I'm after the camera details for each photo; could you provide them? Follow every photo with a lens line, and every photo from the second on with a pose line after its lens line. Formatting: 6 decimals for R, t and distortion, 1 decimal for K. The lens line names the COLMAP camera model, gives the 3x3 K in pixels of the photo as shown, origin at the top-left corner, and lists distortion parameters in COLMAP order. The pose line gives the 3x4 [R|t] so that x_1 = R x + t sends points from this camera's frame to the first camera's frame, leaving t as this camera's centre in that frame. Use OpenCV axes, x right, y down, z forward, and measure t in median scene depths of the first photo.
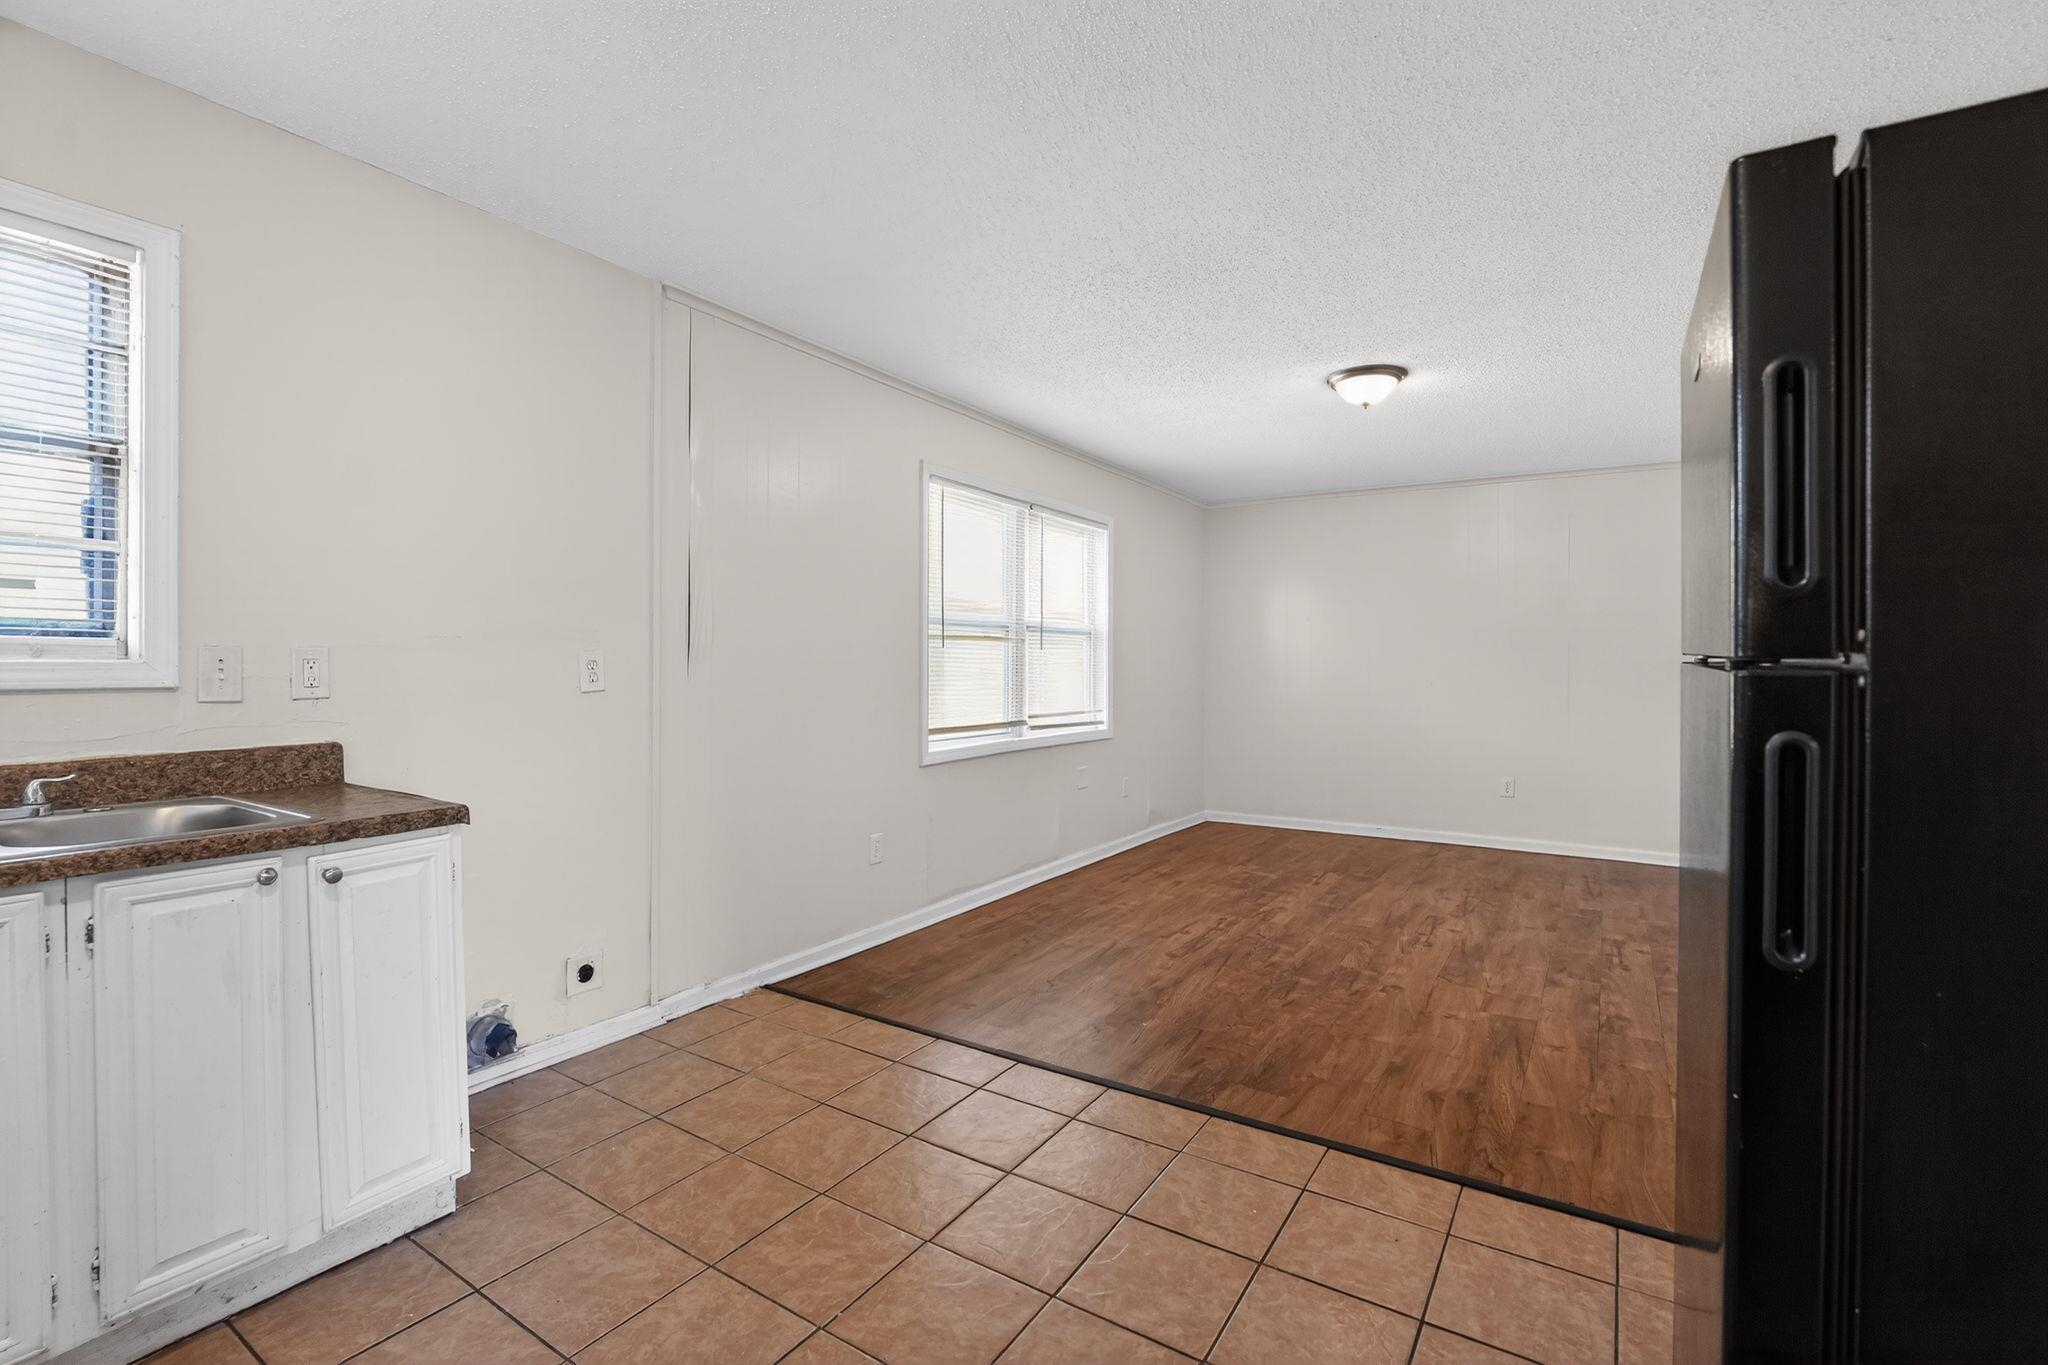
lens RADIAL K [[923.9, 0, 1022.0], [0, 923.9, 663.7], [0, 0, 1]] dist [-0.015518, -0.000986]
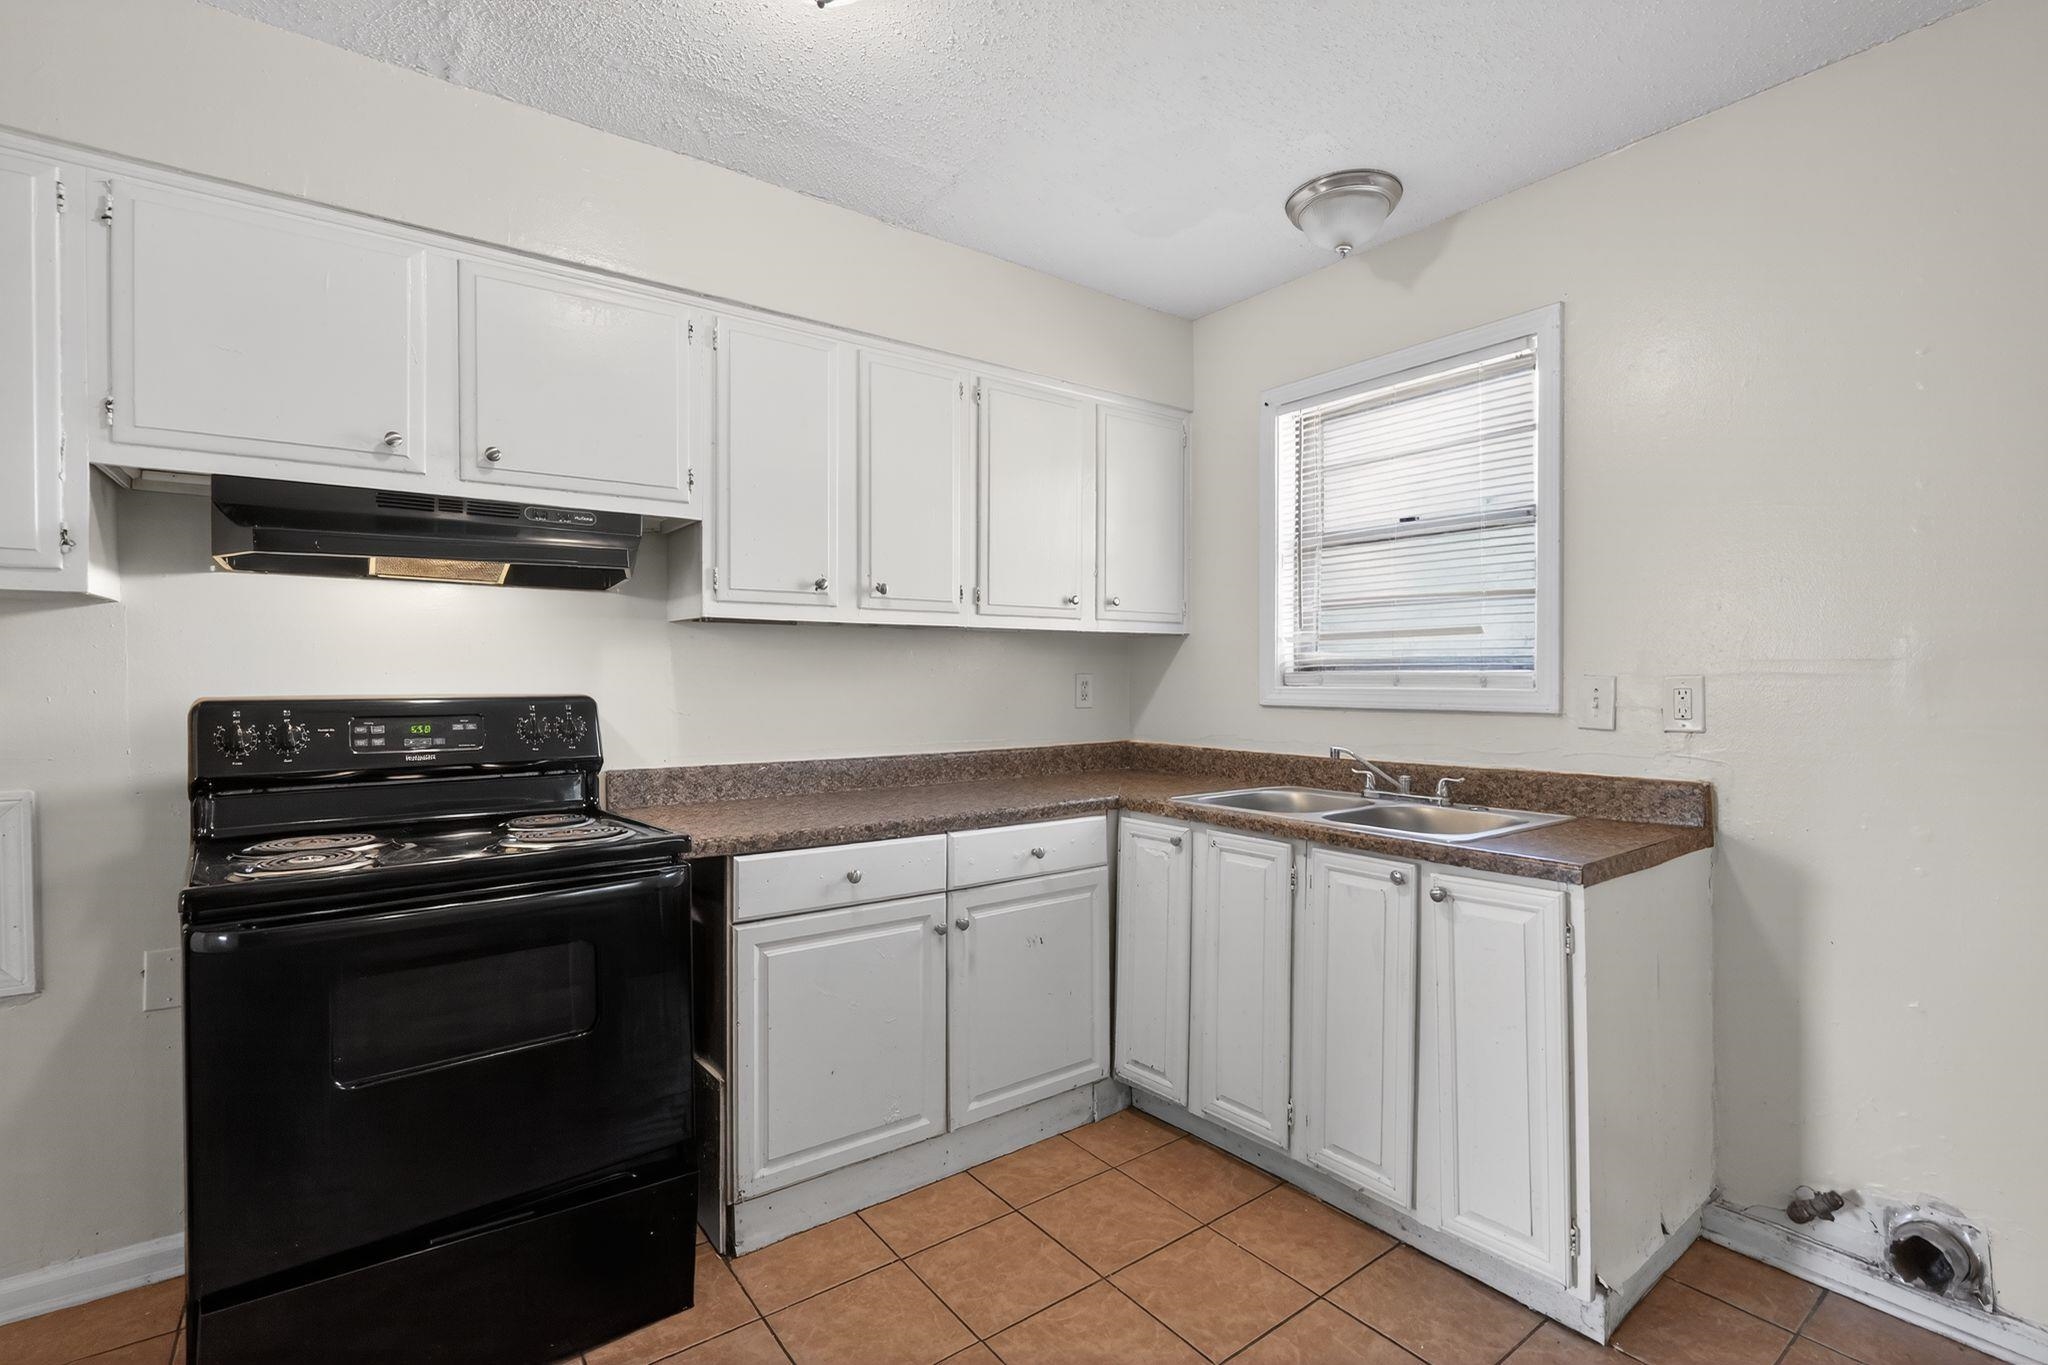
lens RADIAL K [[923.9, 0, 1005.4], [0, 923.9, 686.6], [0, 0, 1]] dist [-0.015518, -0.000986]
pose [[-0.361837, 0.005014, -0.932228, 0.189096], [-0.002151, 0.999978, 0.006213, -0.006490], [0.932239, 0.004254, -0.361819, 0.413871]]
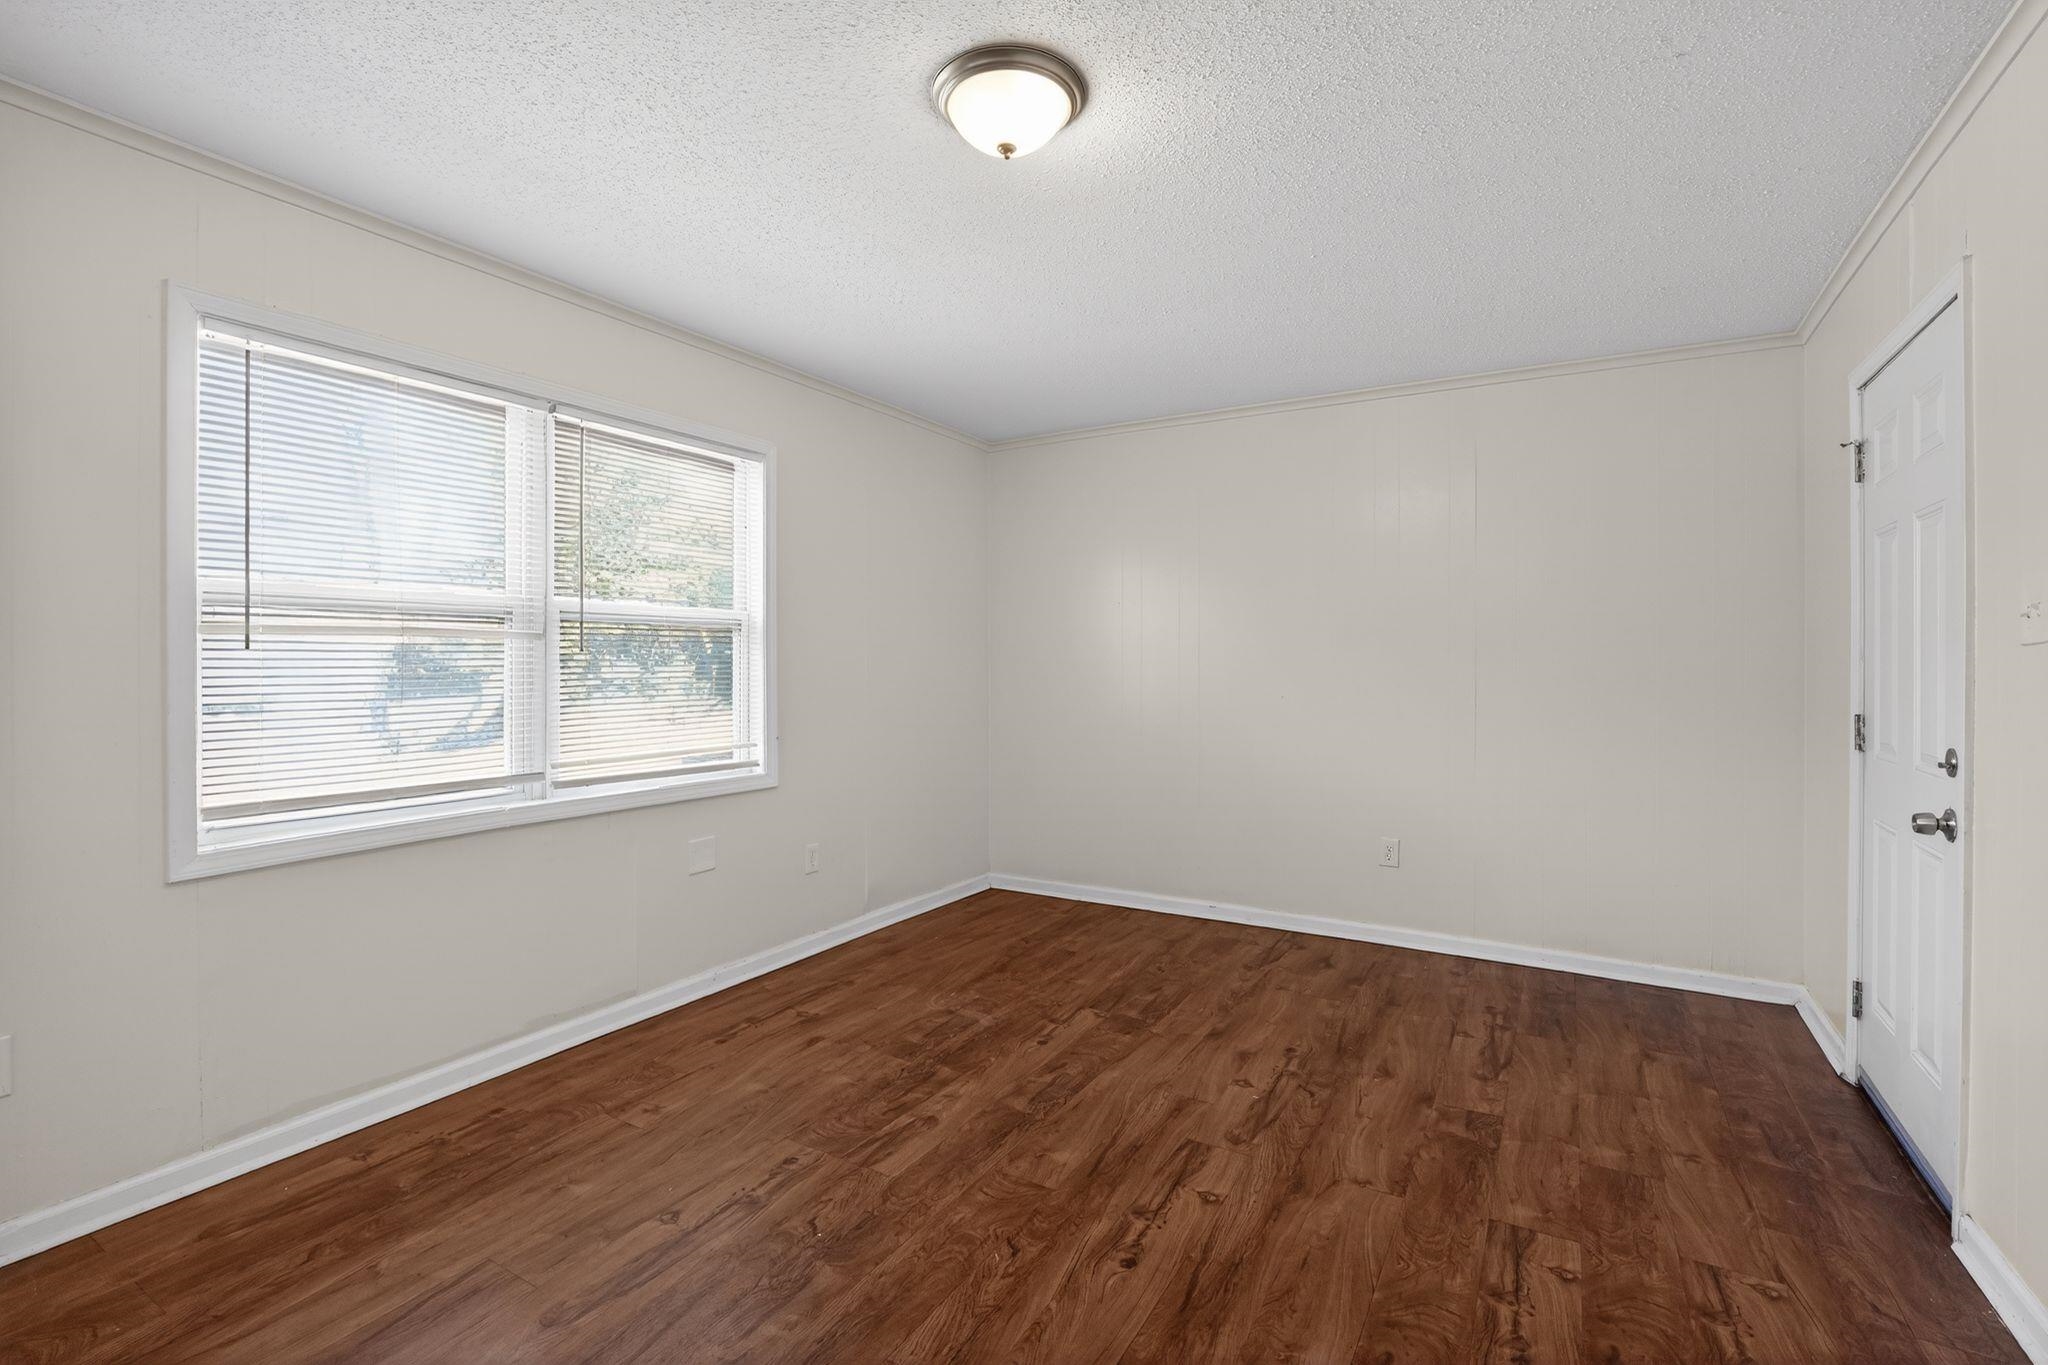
lens RADIAL K [[923.9, 0, 1021.2], [0, 923.9, 677.0], [0, 0, 1]] dist [-0.015518, -0.000986]
pose [[0.999549, -0.004881, 0.029634, 0.390219], [0.004315, 0.999808, 0.019136, -0.011956], [-0.029722, -0.019000, 0.999378, 0.550639]]
